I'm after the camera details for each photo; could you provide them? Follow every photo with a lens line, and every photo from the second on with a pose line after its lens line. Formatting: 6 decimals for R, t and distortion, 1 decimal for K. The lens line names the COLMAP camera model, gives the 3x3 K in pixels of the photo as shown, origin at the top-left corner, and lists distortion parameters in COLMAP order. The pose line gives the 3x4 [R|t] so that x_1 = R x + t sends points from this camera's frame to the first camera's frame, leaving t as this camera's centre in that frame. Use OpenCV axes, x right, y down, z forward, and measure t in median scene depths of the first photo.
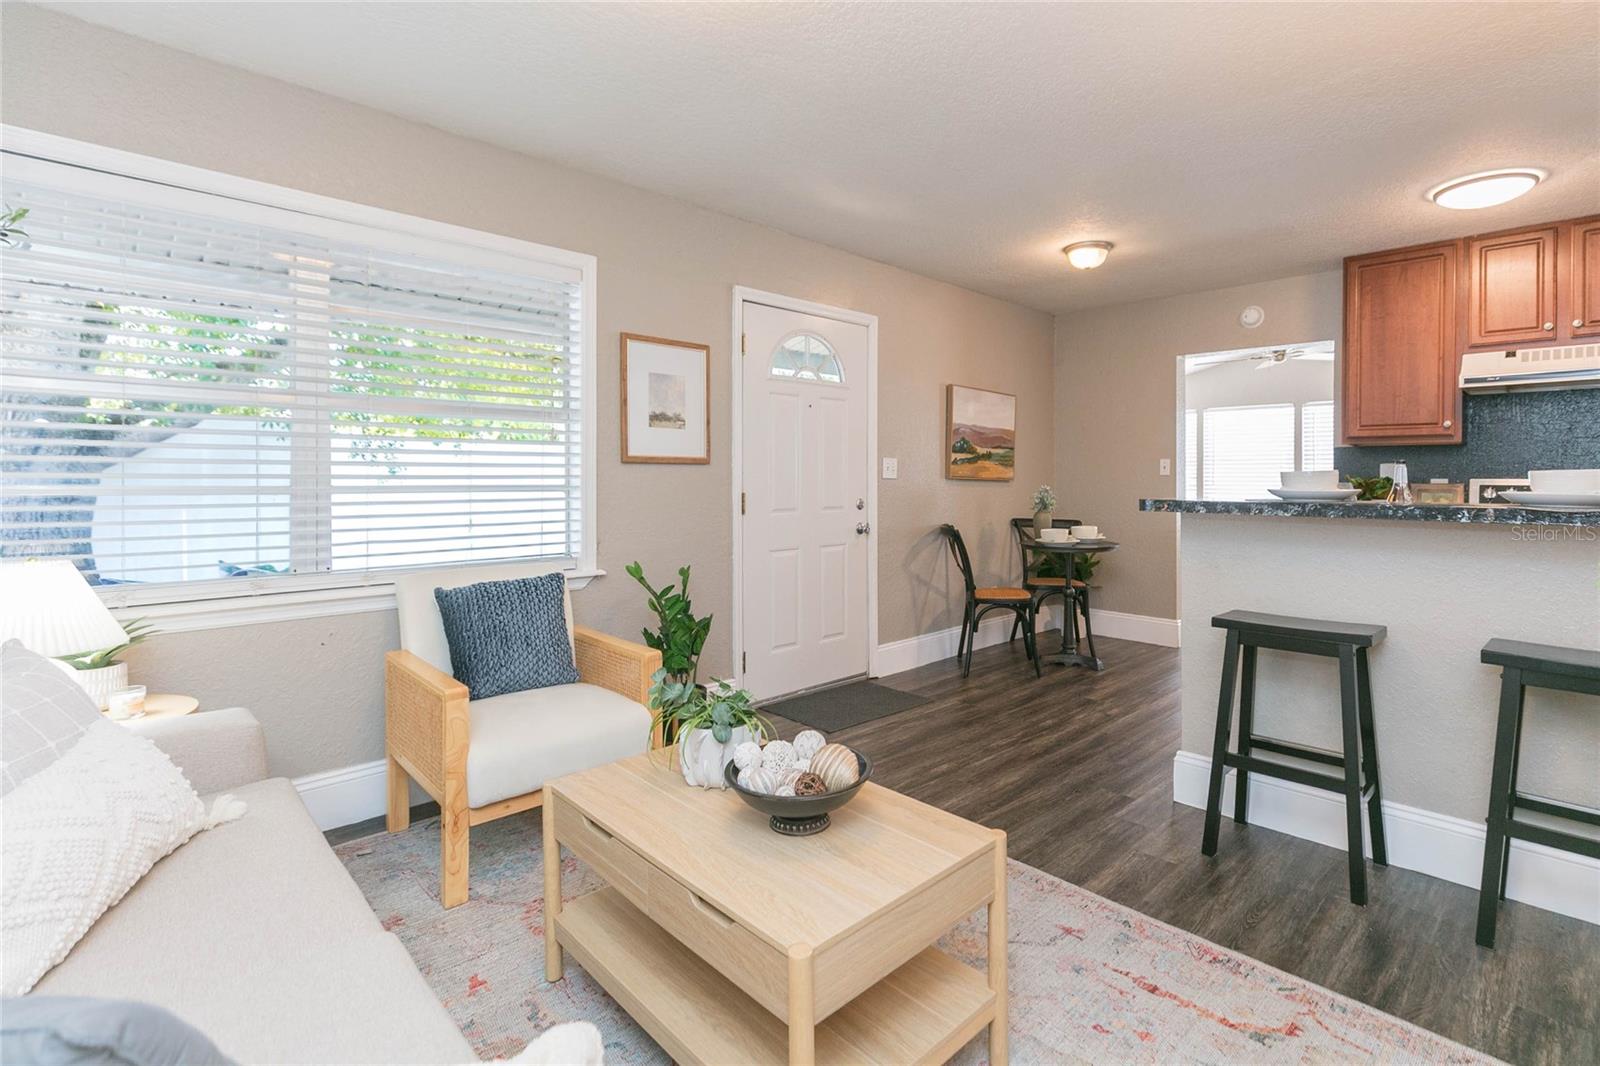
lens RADIAL K [[774.5, 0, 829.3], [0, 774.5, 474.0], [0, 0, 1]] dist [-0.001173, -0.000294]
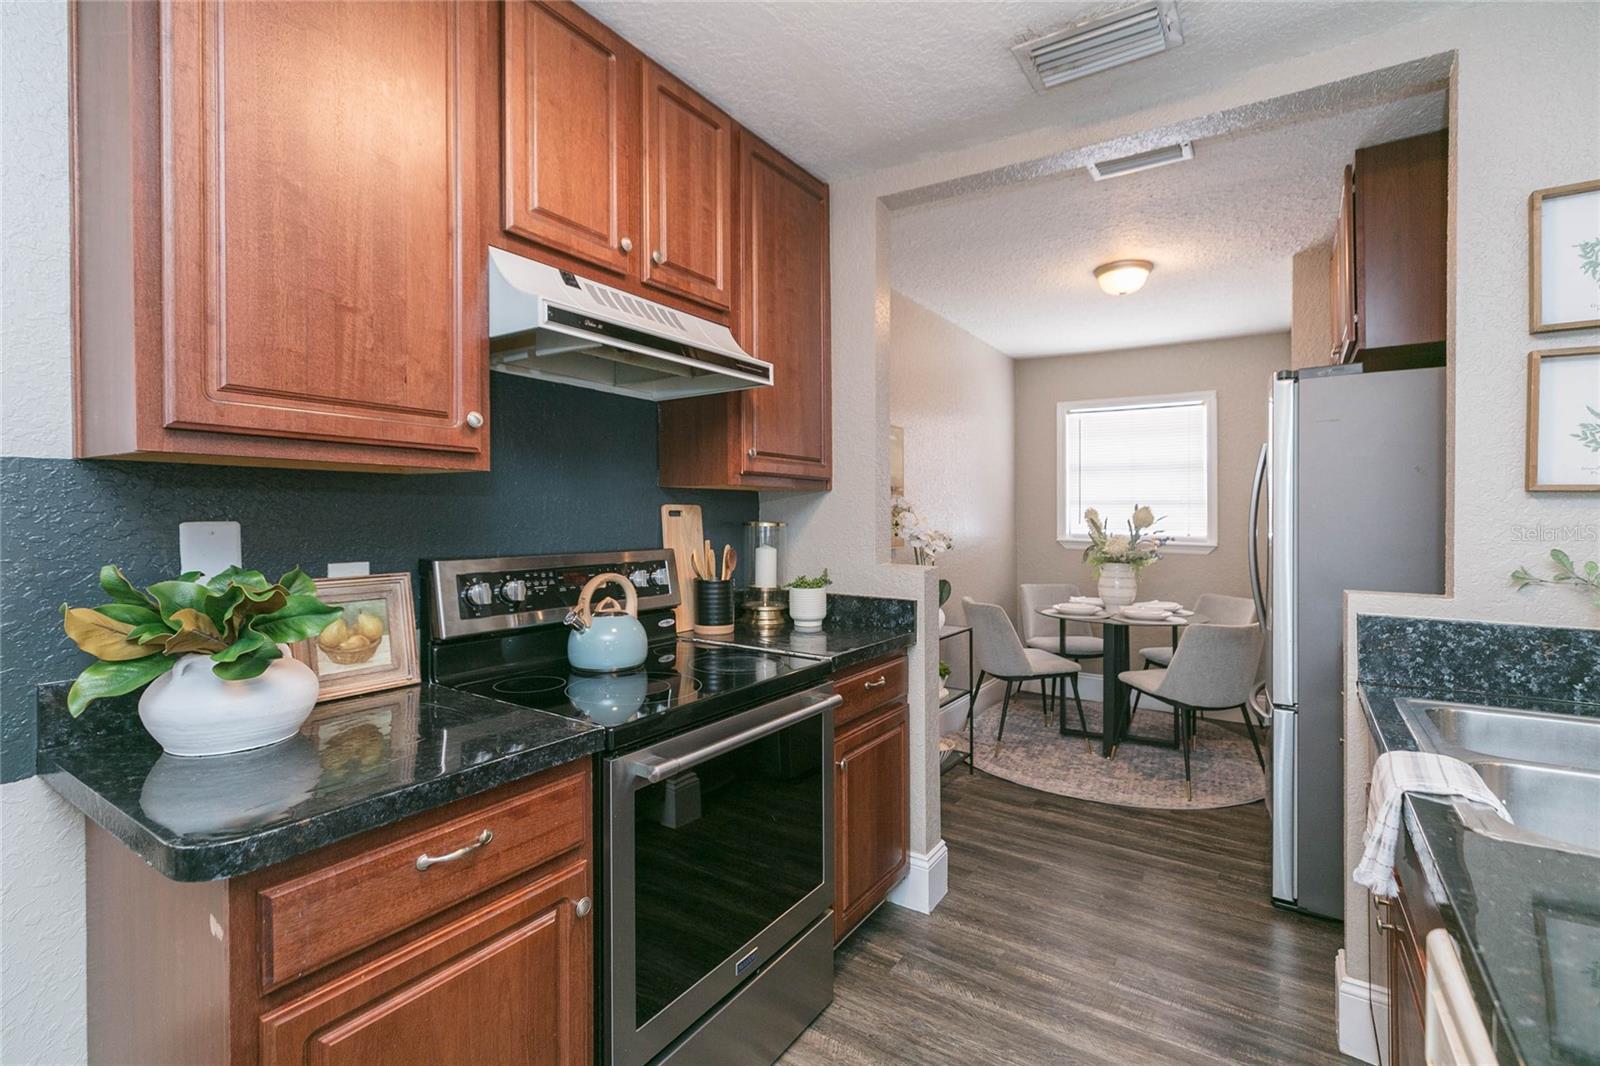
lens RADIAL K [[724.1, 0, 800.5], [0, 724.1, 509.1], [0, 0, 1]] dist [-0.001557, -0.000276]
pose [[-0.205730, -0.003856, 0.978601, 0.453704], [-0.008009, 0.999965, 0.002257, -0.025321], [-0.978576, -0.007373, -0.205754, 0.973266]]
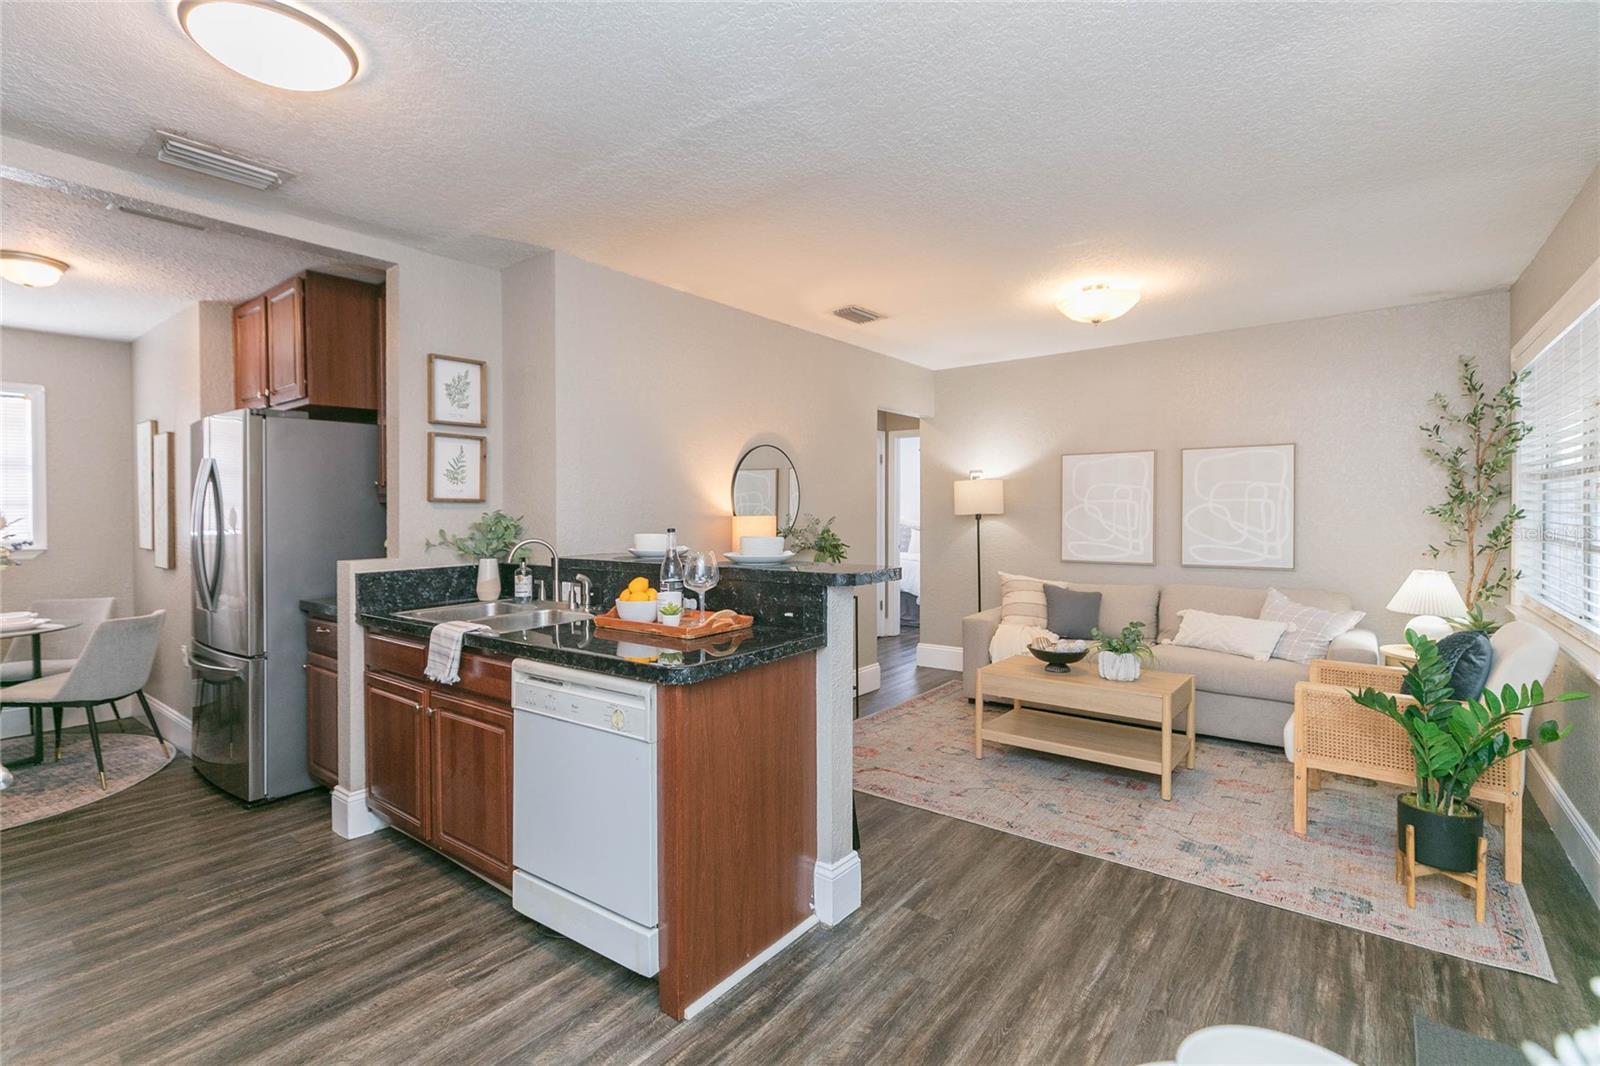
lens RADIAL K [[741.0, 0, 788.5], [0, 741.0, 519.2], [0, 0, 1]] dist [0.001332, -0.000051]
pose [[-0.991428, 0.003302, -0.130615, 0.475537], [0.001915, 0.999940, 0.010747, -0.025234], [0.130643, 0.010405, -0.991375, 1.365872]]
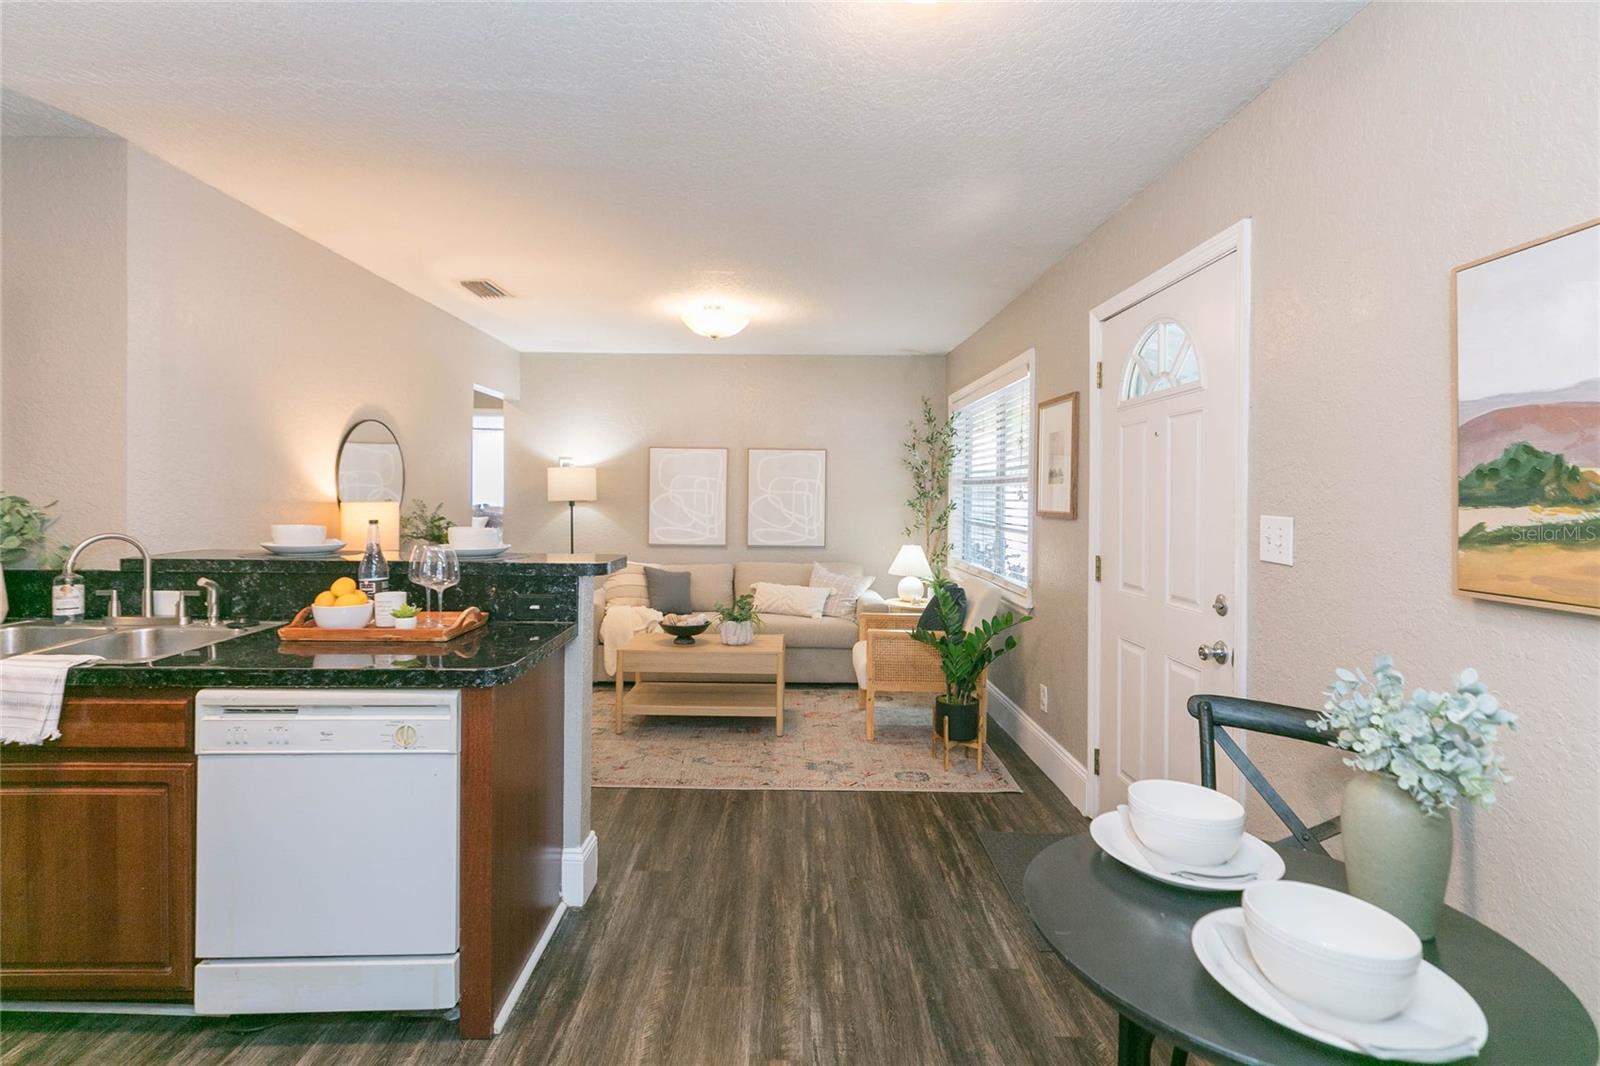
lens RADIAL K [[757.4, 0, 795.1], [0, 757.4, 501.6], [0, 0, 1]] dist [0.001225, 0.000575]
pose [[-0.693645, -0.006502, -0.720288, 0.699526], [-0.015642, 0.999859, 0.006038, -0.033186], [0.720147, 0.015455, -0.693649, 1.338939]]
